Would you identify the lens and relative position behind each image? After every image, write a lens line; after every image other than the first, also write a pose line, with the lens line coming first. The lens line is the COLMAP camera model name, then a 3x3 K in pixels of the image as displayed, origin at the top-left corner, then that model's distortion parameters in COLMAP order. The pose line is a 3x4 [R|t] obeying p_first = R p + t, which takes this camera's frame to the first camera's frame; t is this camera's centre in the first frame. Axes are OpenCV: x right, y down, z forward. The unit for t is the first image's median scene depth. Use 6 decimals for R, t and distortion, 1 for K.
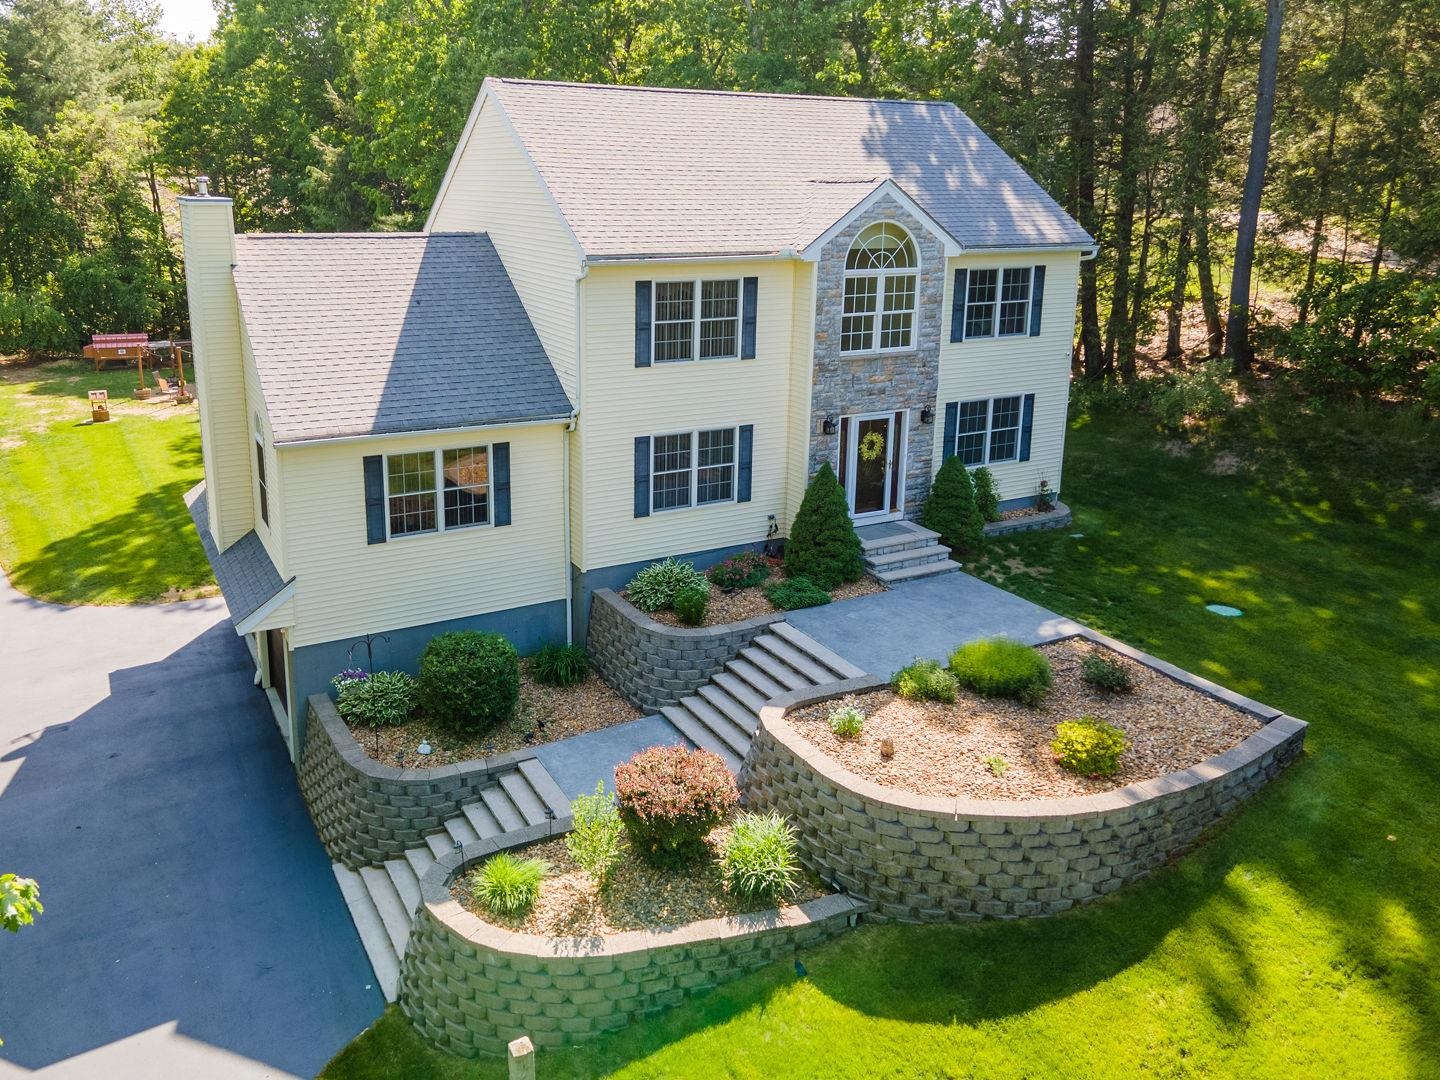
lens RADIAL K [[1189.0, 0, 717.6], [0, 1189.0, 482.7], [0, 0, 1]] dist [0.004125, -0.002642]
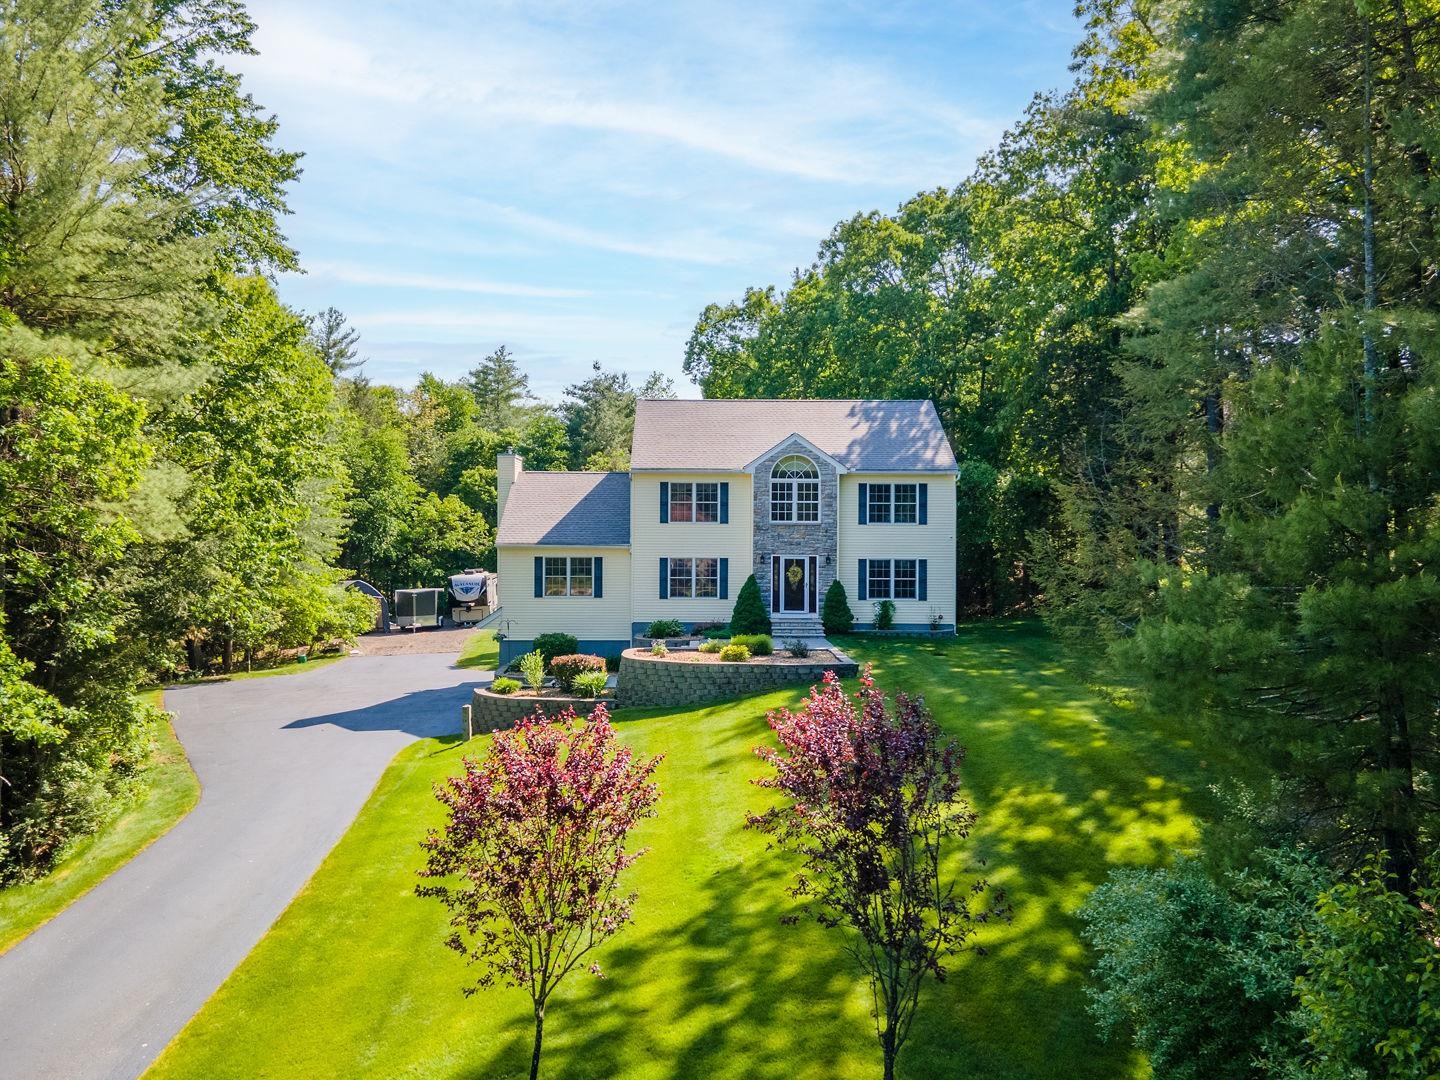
lens RADIAL K [[1186.5, 0, 720.0], [0, 1186.5, 540.0], [0, 0, 1]] dist [0.031532, -0.005142]
pose [[0.872084, -0.009263, -0.489269, 0.968181], [-0.117604, 0.966551, -0.227921, 0.365989], [0.475014, 0.256306, 0.841824, -0.643042]]
